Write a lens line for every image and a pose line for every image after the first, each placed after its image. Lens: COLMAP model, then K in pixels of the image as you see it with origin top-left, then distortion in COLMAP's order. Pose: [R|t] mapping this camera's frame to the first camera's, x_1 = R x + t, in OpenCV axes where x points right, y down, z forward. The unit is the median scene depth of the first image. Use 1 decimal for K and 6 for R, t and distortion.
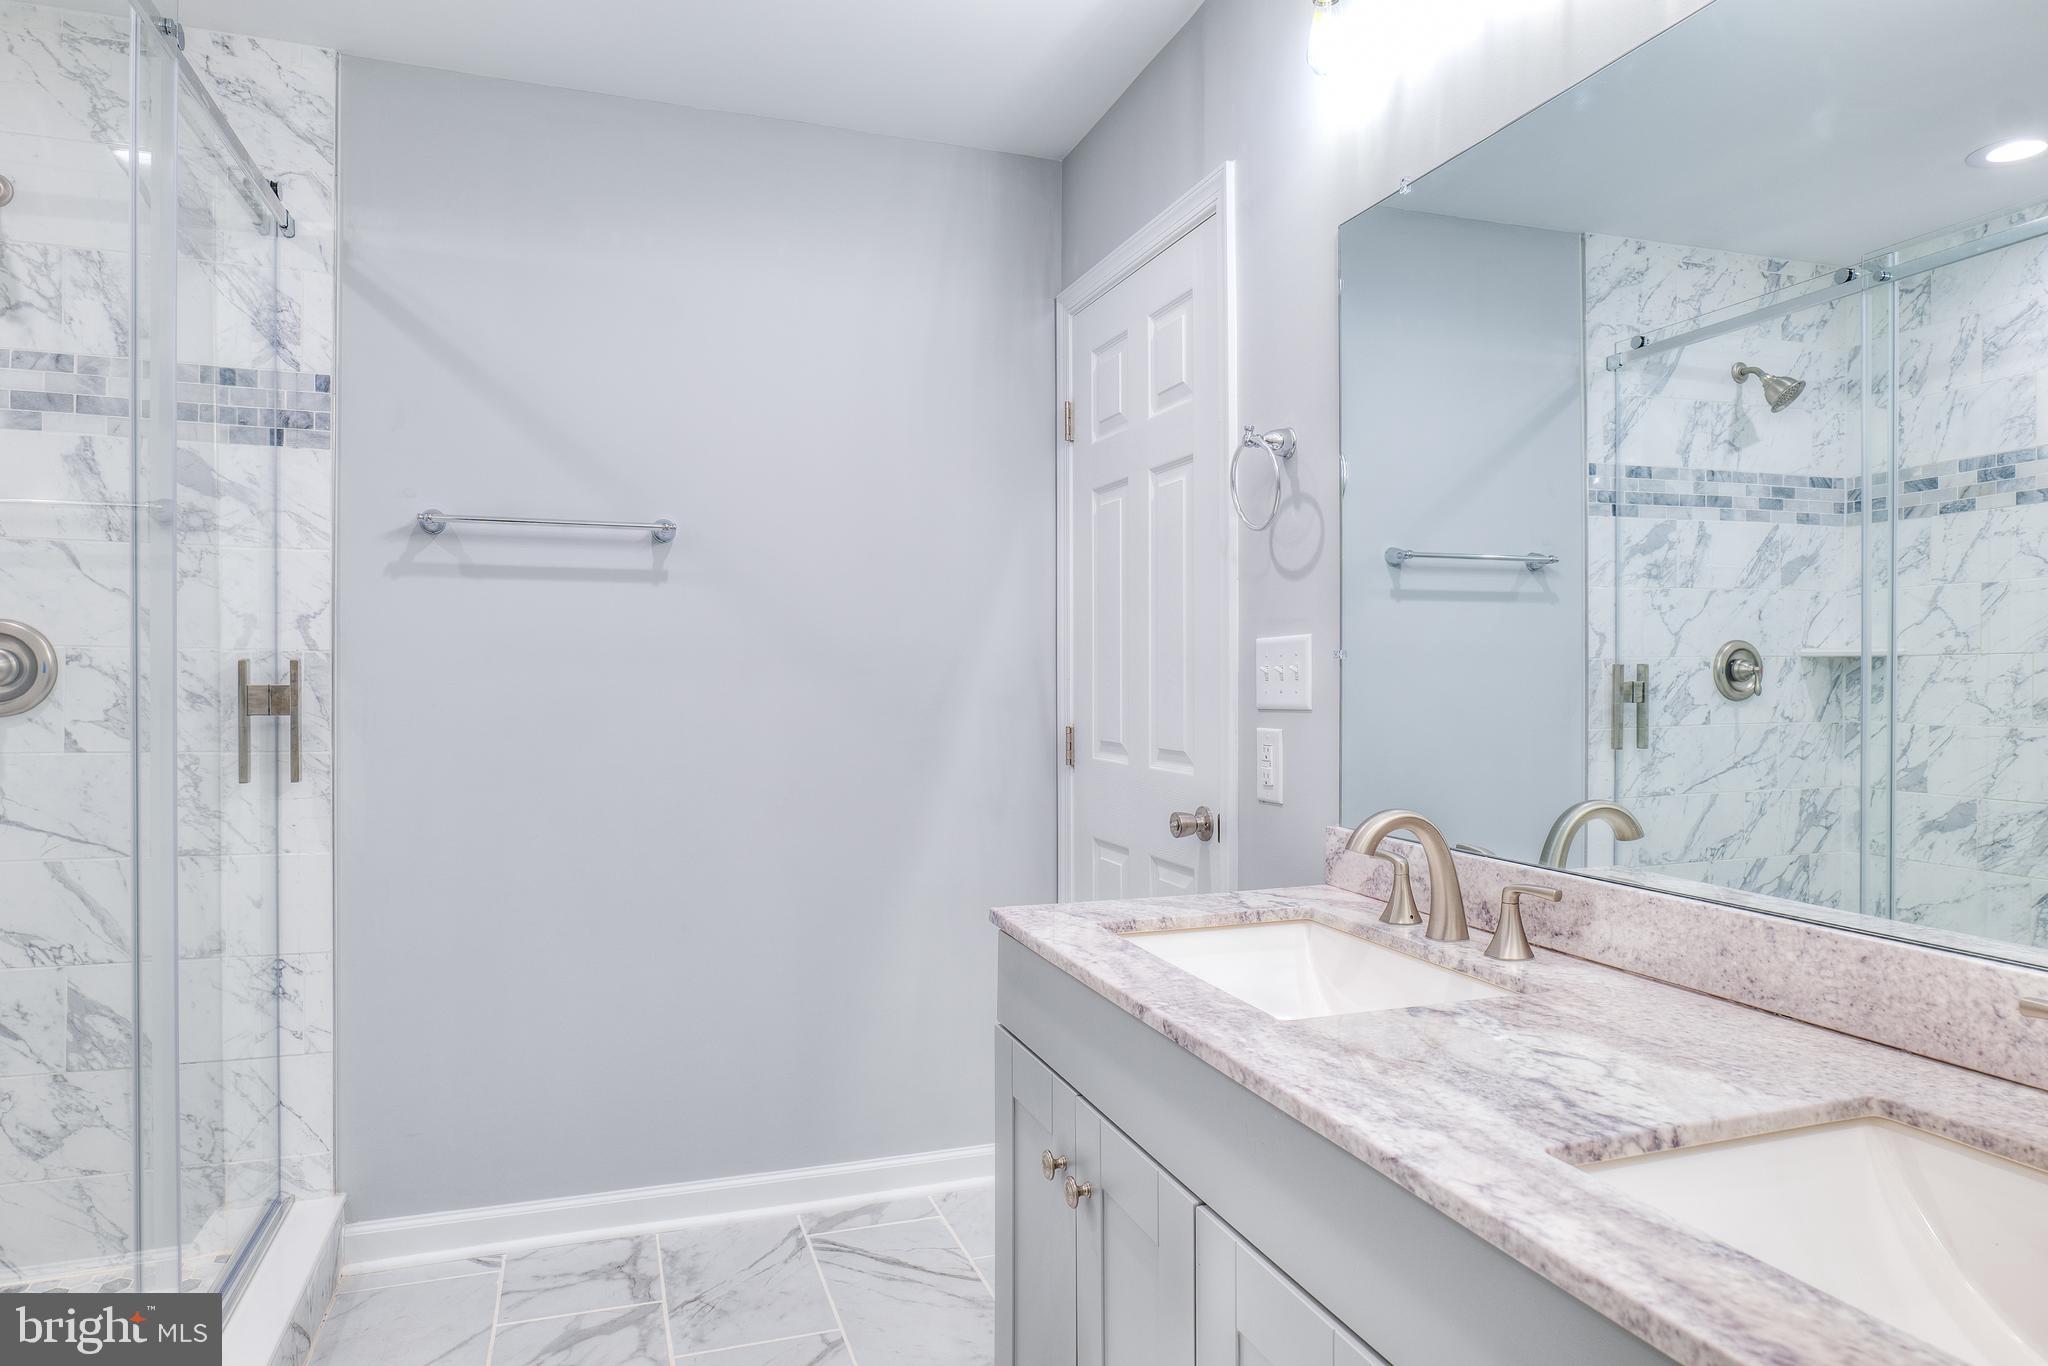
lens RADIAL K [[1209.7, 0, 1024.0], [0, 1209.7, 683.0], [0, 0, 1]] dist [-0.045178, 0.031092]
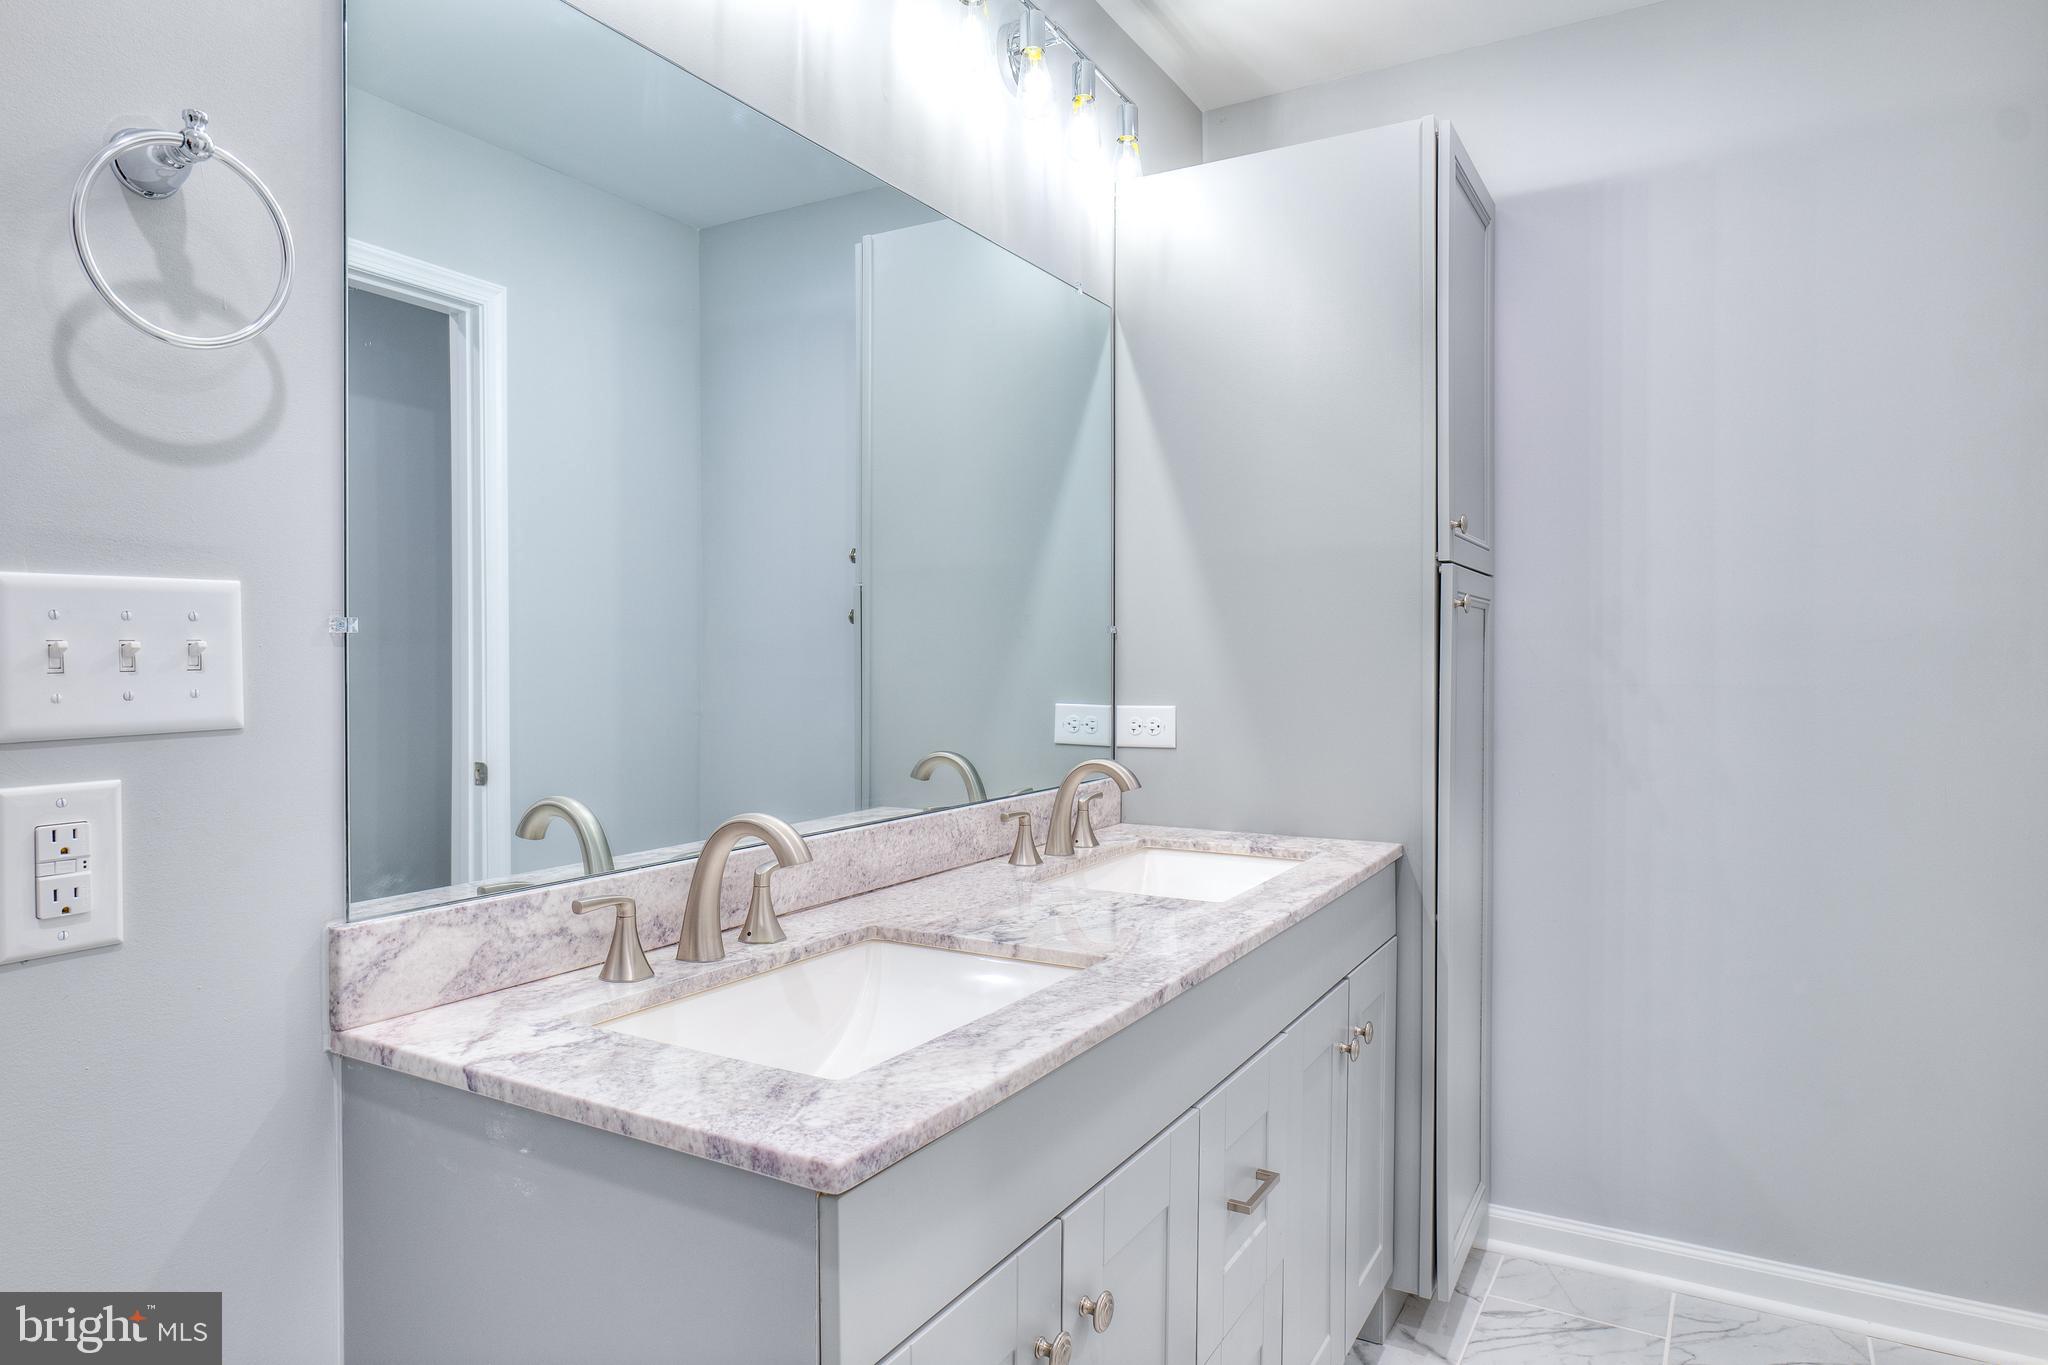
lens RADIAL K [[1209.7, 0, 1024.0], [0, 1209.7, 682.5], [0, 0, 1]] dist [-0.045178, 0.031092]
pose [[-0.649704, -0.014747, 0.760044, -0.444463], [0.005696, 0.999689, 0.024267, -0.009164], [-0.760166, 0.020096, -0.649418, 1.317722]]
